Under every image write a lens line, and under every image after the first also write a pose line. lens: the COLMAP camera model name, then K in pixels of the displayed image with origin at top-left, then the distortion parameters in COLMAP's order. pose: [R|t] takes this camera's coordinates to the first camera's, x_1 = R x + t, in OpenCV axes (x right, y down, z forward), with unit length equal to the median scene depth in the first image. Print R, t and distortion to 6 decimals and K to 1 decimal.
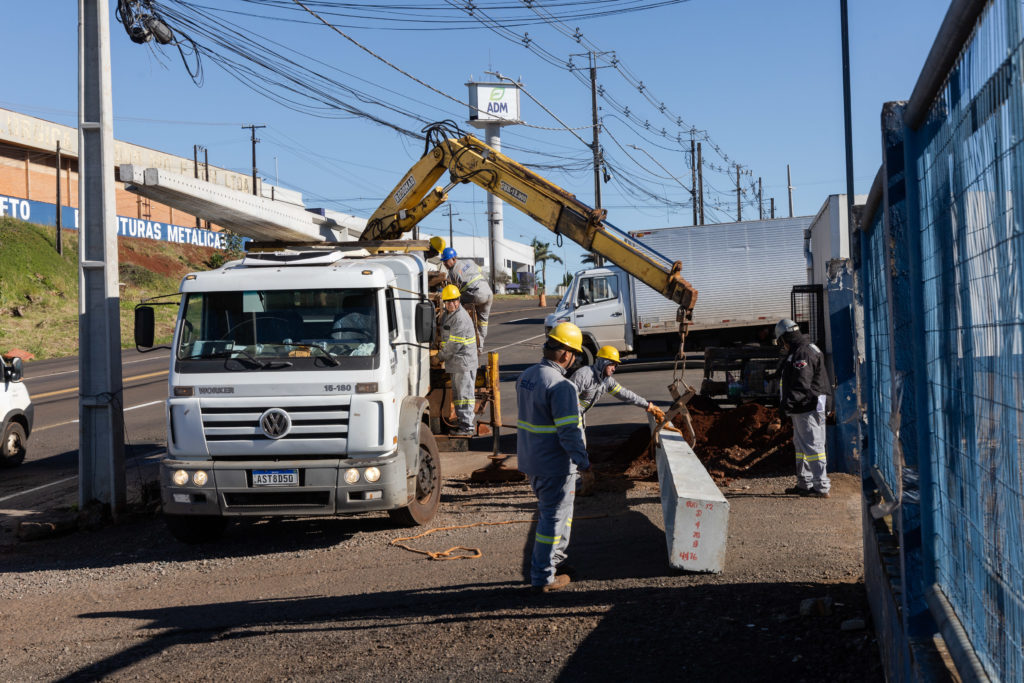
lens RADIAL K [[1670.6, 0, 499.9], [0, 1670.6, 340.8], [0, 0, 1]] dist [0.176287, -0.161087]
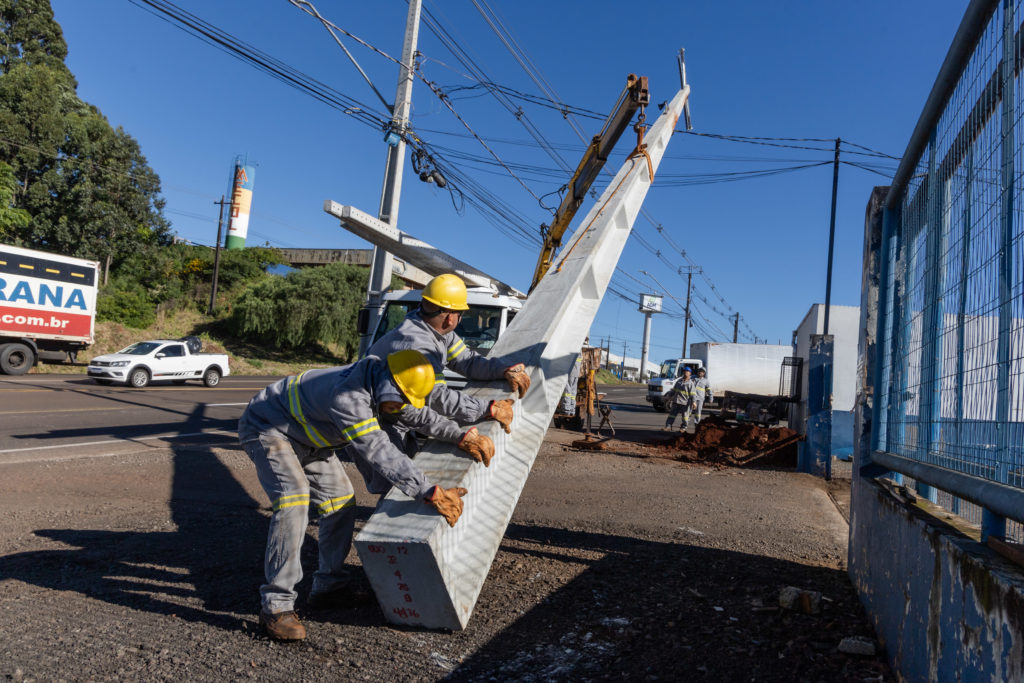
lens RADIAL K [[687.7, 0, 518.5], [0, 687.7, 337.5], [0, 0, 1]] dist [0.021201, 0.005930]
pose [[0.975064, 0.115969, -0.189214, 0.049825], [-0.132117, 0.988389, -0.075047, 0.035580], [0.178314, 0.098174, 0.979064, 0.310259]]
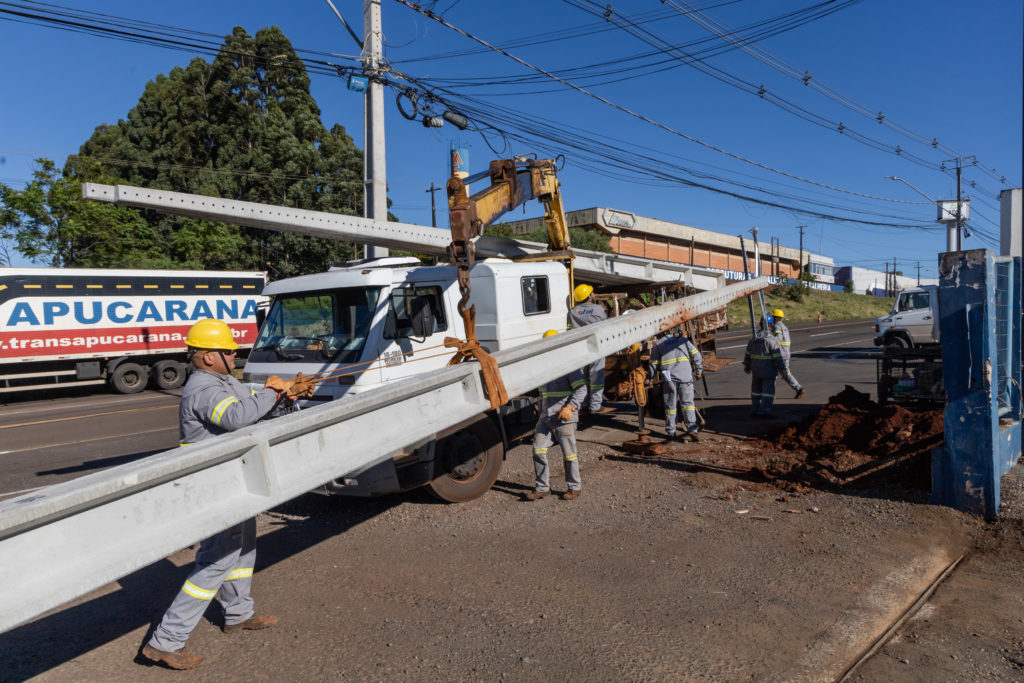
lens RADIAL K [[684.9, 0, 520.3], [0, 684.9, 340.0], [0, 0, 1]] dist [0.003739, 0.003706]
pose [[0.837357, 0.031984, -0.545720, 0.192253], [-0.020352, 0.999419, 0.027347, -0.008495], [0.546277, -0.011793, 0.837522, 0.555660]]
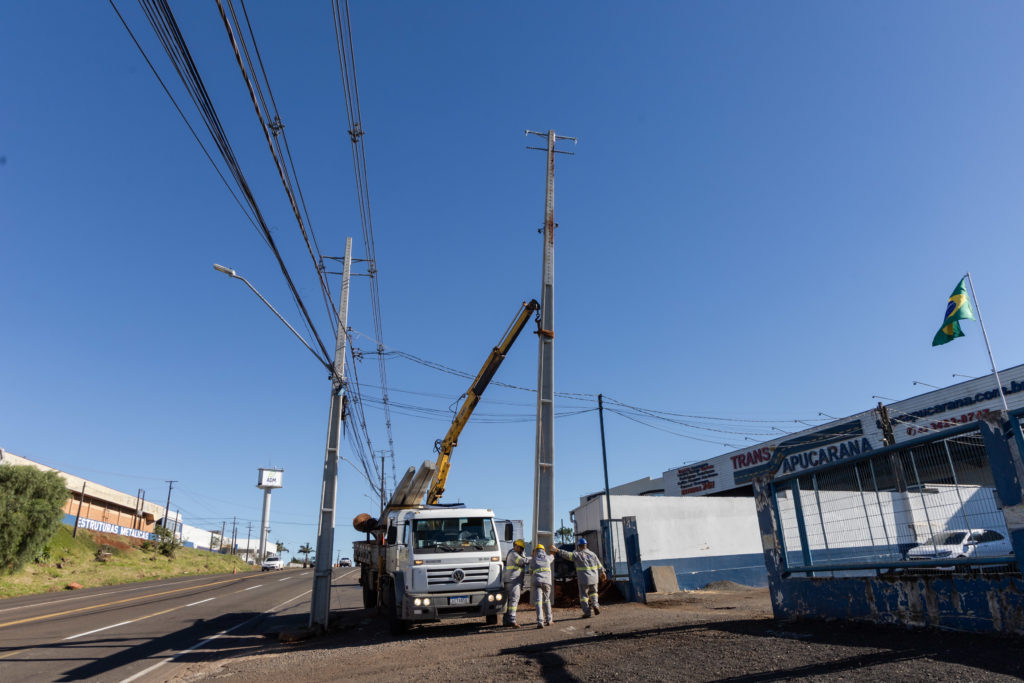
lens RADIAL K [[684.9, 0, 520.3], [0, 684.9, 340.0], [0, 0, 1]] dist [0.003739, 0.003706]
pose [[0.932293, 0.119303, 0.341461, -0.329665], [0.005964, 0.938839, -0.344304, 0.056937], [-0.361654, 0.323029, 0.874562, 0.026673]]
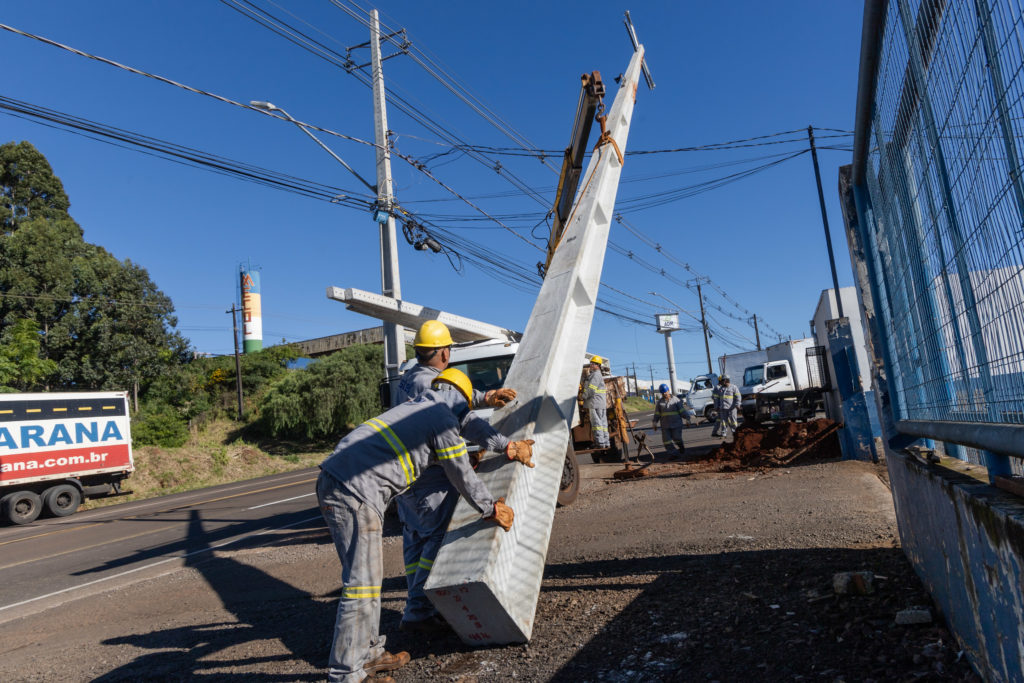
lens RADIAL K [[686.6, 0, 514.3], [0, 686.6, 344.5], [0, 0, 1]] dist [0.033664, 0.002328]
pose [[0.969669, -0.091226, -0.226759, 0.056165], [0.062043, 0.989218, -0.132658, 0.037275], [0.236416, 0.114566, 0.964874, 0.304777]]
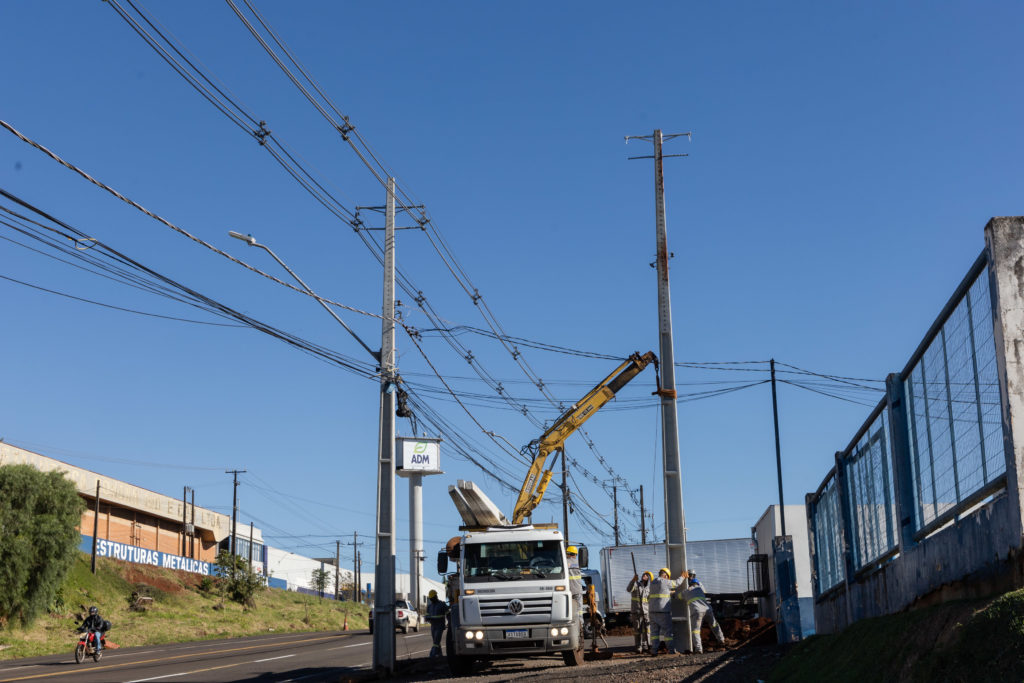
lens RADIAL K [[1557.7, 0, 512.0], [0, 1557.7, 341.5], [0, 0, 1]] dist [0.087098, 0.078797]
pose [[0.997082, 0.023977, 0.072472, -0.222838], [-0.007965, 0.976887, -0.213607, 0.111241], [-0.075919, 0.212407, 0.974228, -0.711842]]
